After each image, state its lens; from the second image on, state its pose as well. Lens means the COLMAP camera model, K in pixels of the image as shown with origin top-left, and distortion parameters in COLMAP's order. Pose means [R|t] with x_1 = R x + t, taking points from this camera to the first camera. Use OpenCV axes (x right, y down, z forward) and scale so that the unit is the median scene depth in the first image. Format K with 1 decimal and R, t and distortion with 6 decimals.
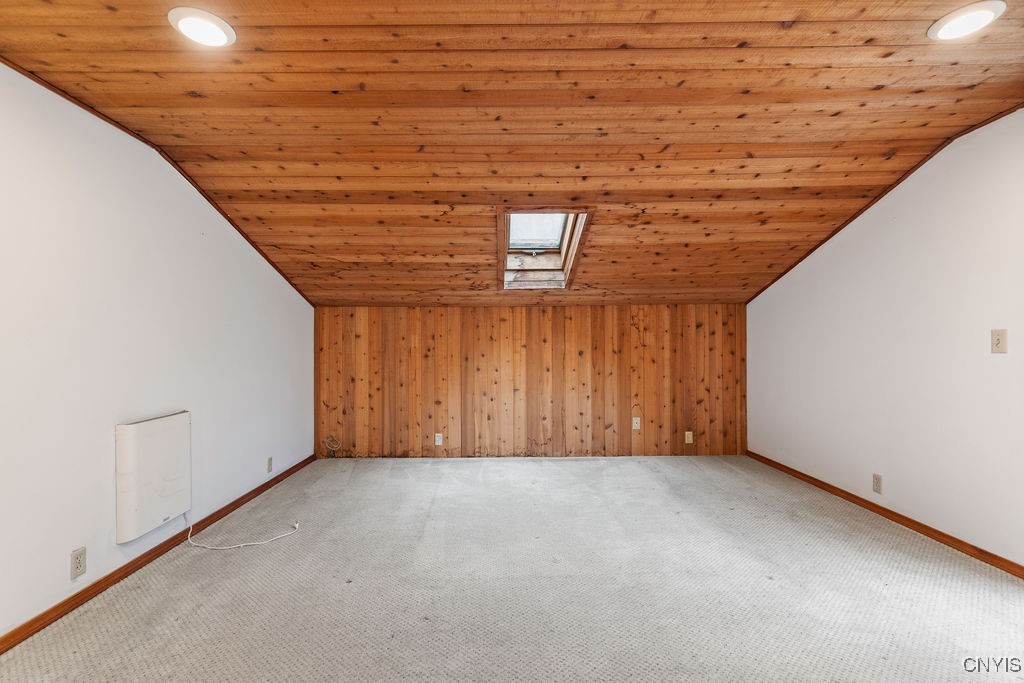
lens RADIAL K [[460.5, 0, 509.6], [0, 460.5, 343.1], [0, 0, 1]] dist [0.008014, -0.001295]
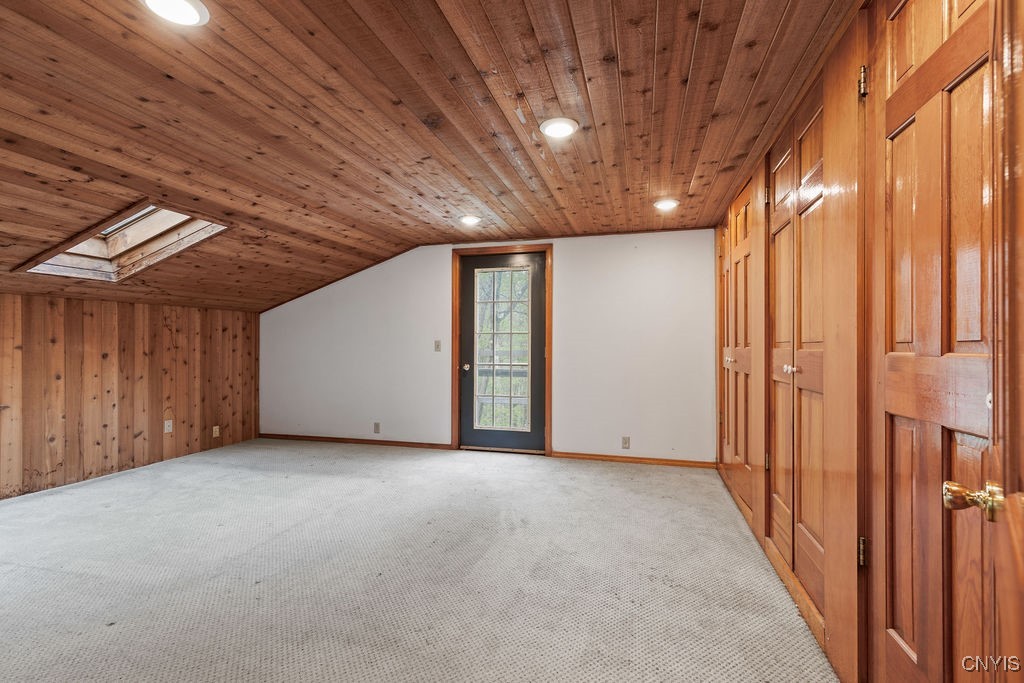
lens RADIAL K [[460.5, 0, 501.9], [0, 460.5, 346.1], [0, 0, 1]] dist [0.008014, -0.001295]
pose [[0.297430, 0.005878, 0.954726, -0.454646], [-0.007601, 0.999964, -0.003789, 0.001166], [-0.954713, -0.006130, 0.297464, 0.029918]]
